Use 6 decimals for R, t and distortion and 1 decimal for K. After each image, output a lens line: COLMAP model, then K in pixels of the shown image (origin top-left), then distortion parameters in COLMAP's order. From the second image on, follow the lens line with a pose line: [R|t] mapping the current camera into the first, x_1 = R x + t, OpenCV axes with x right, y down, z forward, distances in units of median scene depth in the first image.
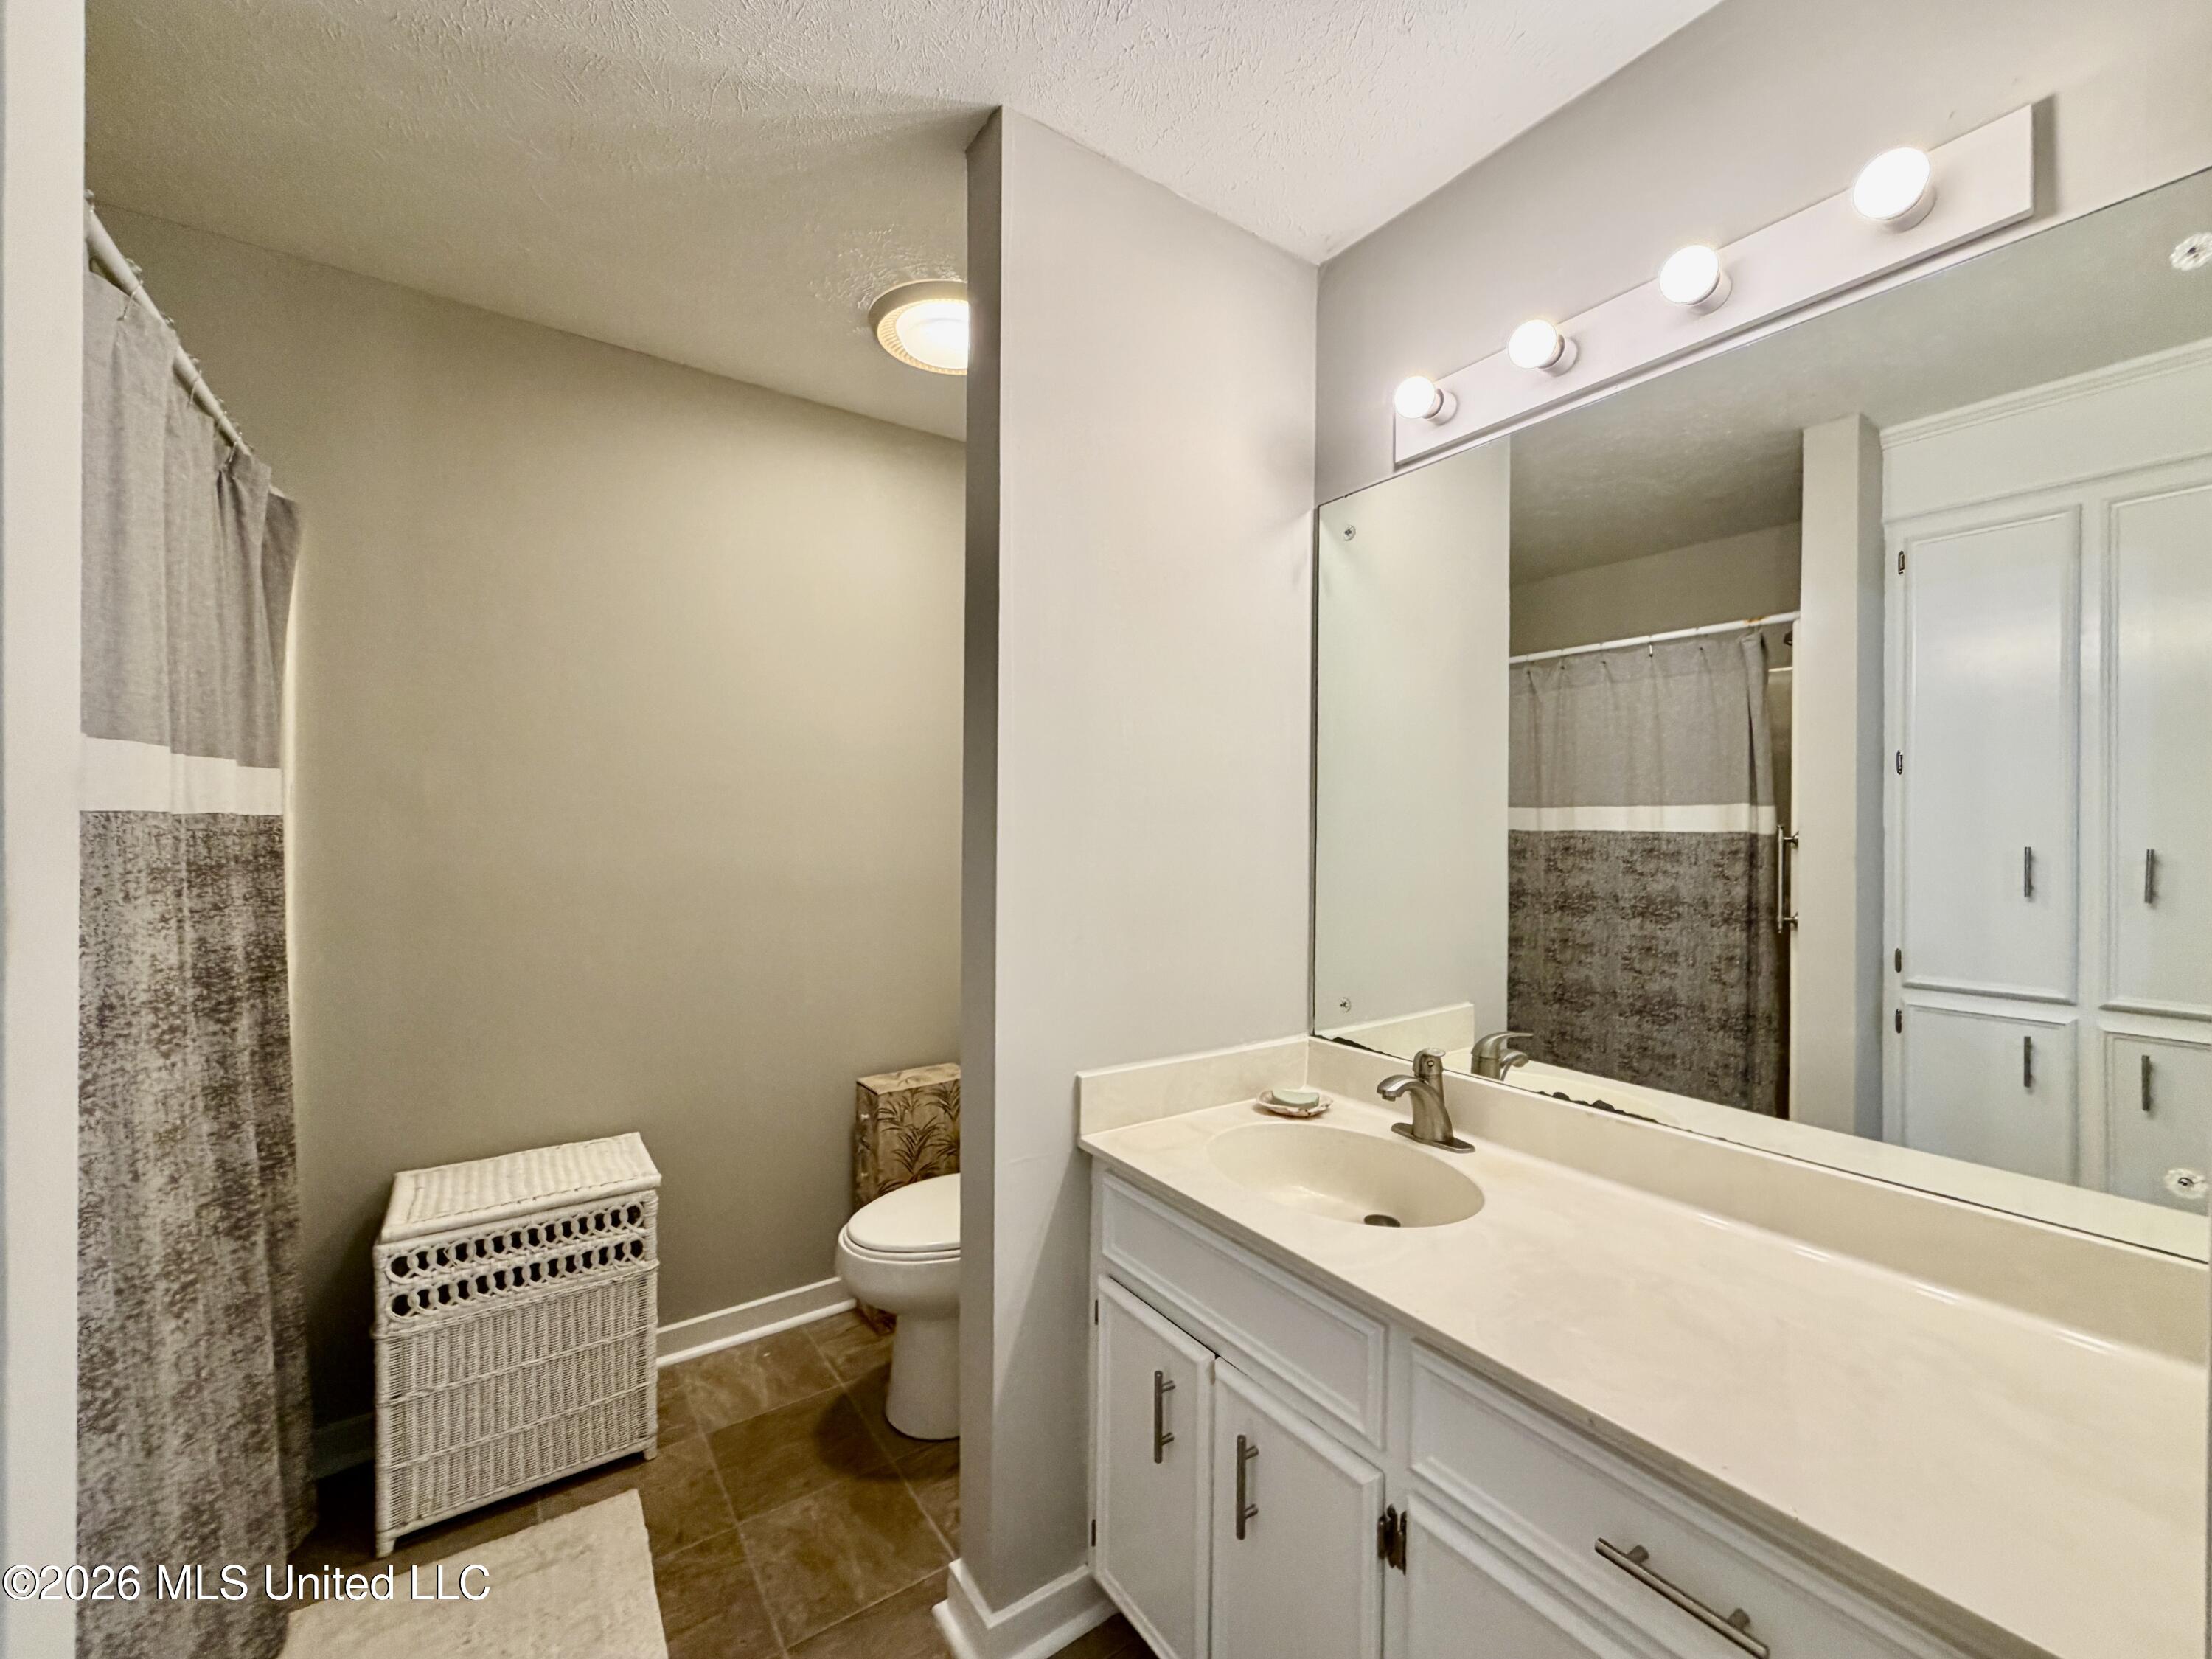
lens RADIAL K [[881.7, 0, 1102.7], [0, 881.7, 832.0], [0, 0, 1]] dist [-0.001013, 0.000097]
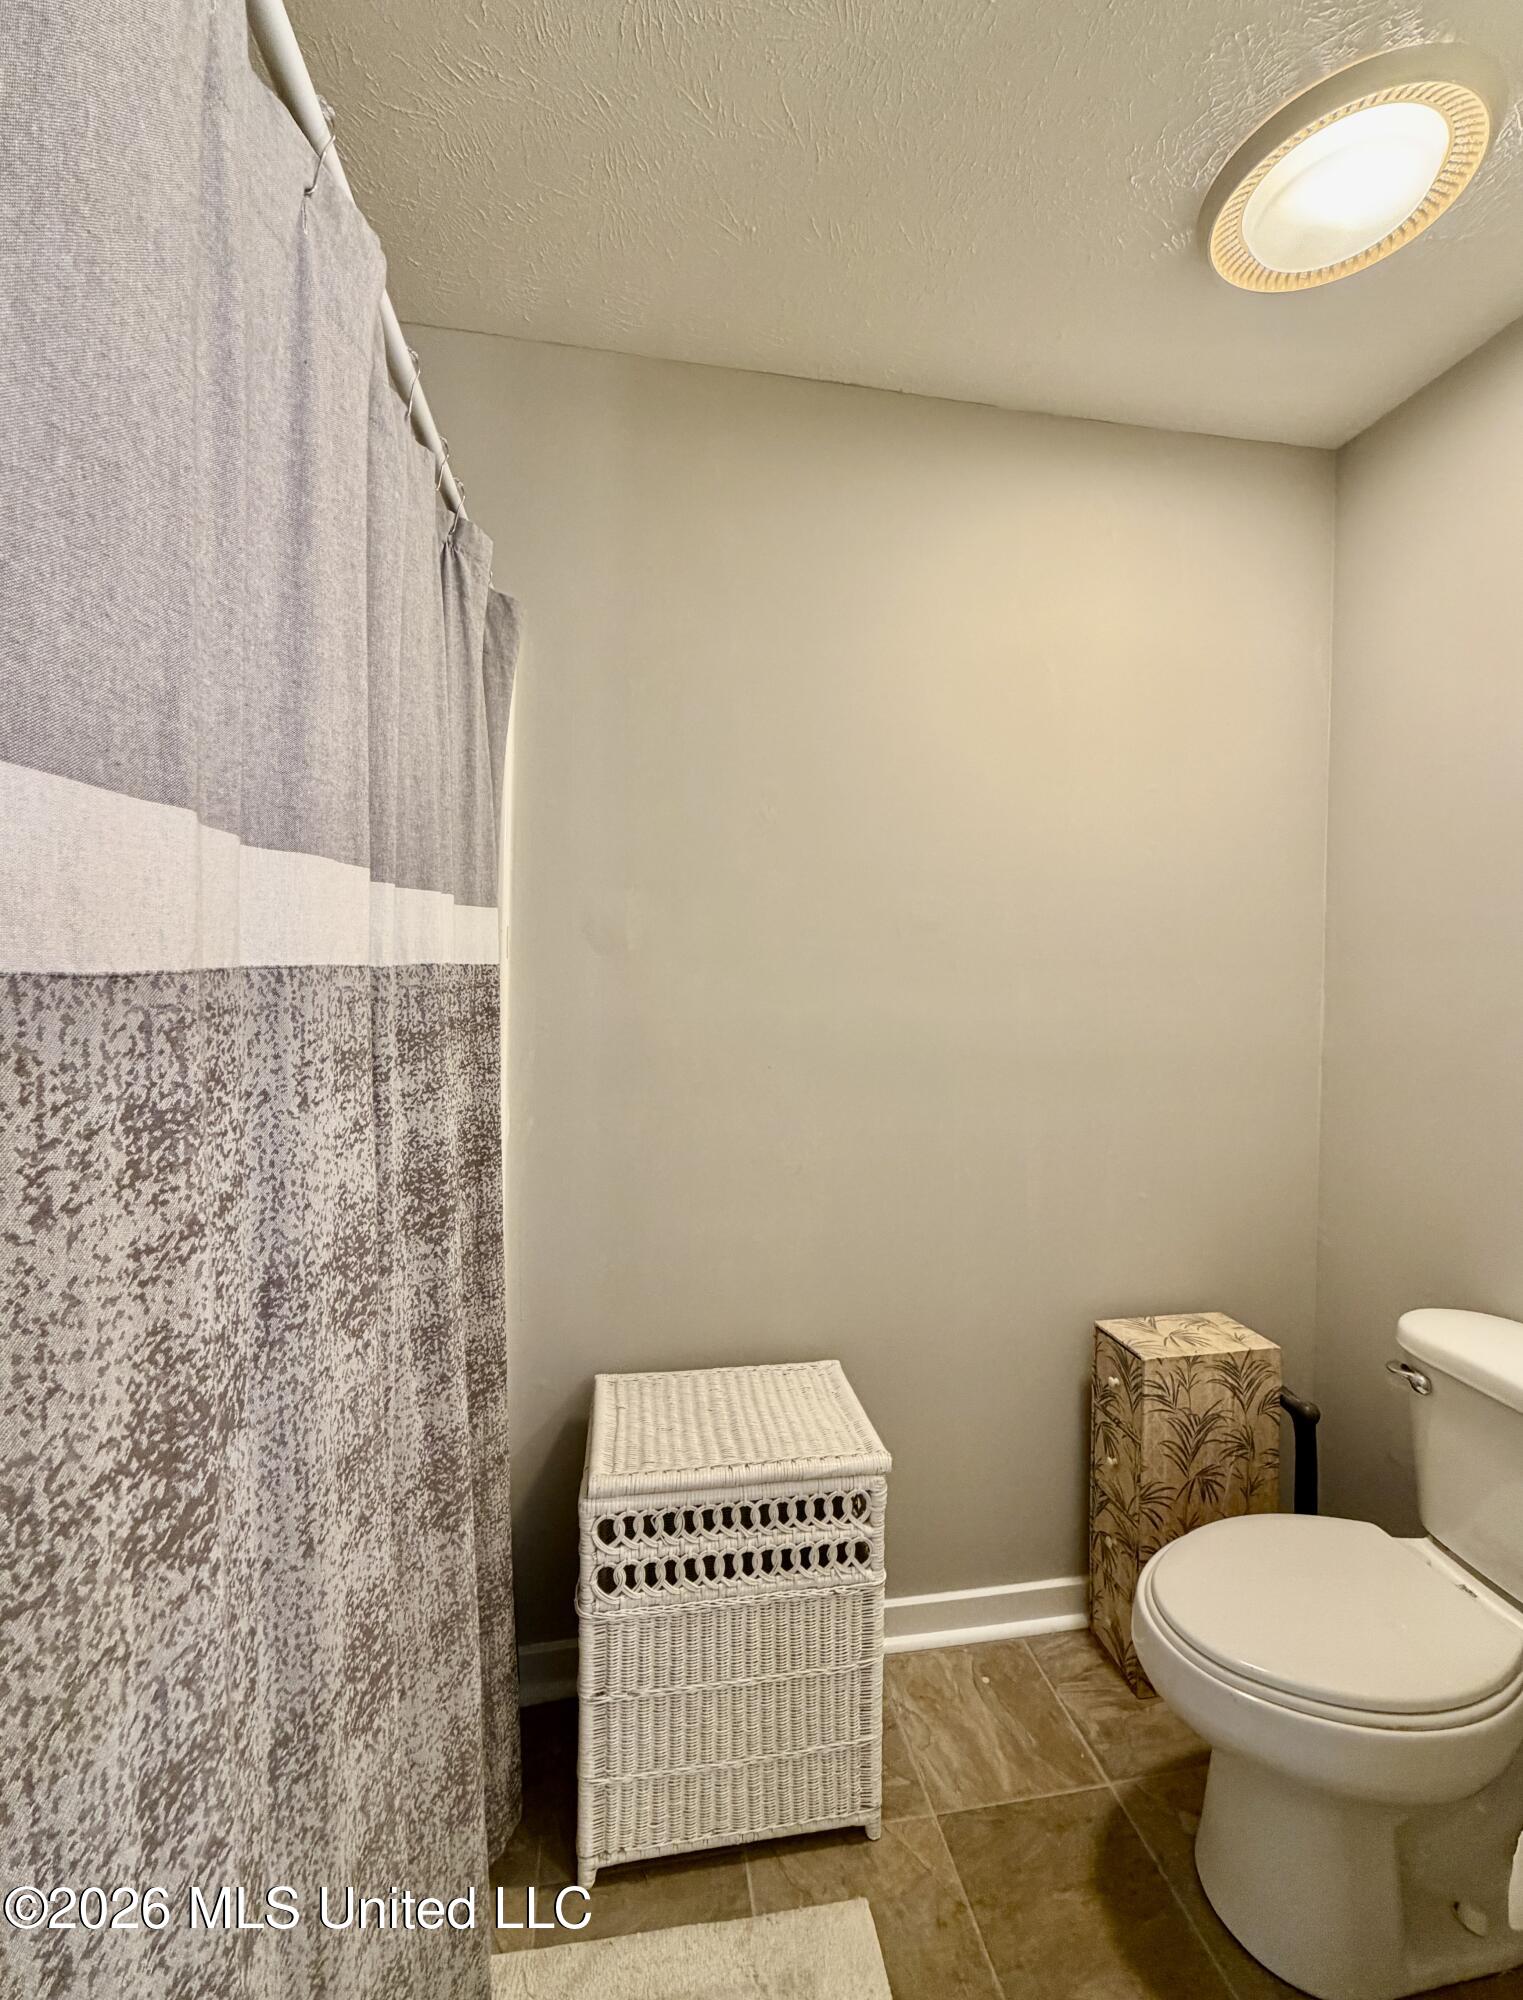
lens RADIAL K [[858.1, 0, 785.4], [0, 858.1, 978.9], [0, 0, 1]] dist [0.000648, 0.000058]
pose [[0.909184, 0.016012, -0.416086, -0.351916], [-0.013834, 0.999870, 0.008249, -0.015897], [0.416165, -0.001743, 0.909288, 0.380479]]
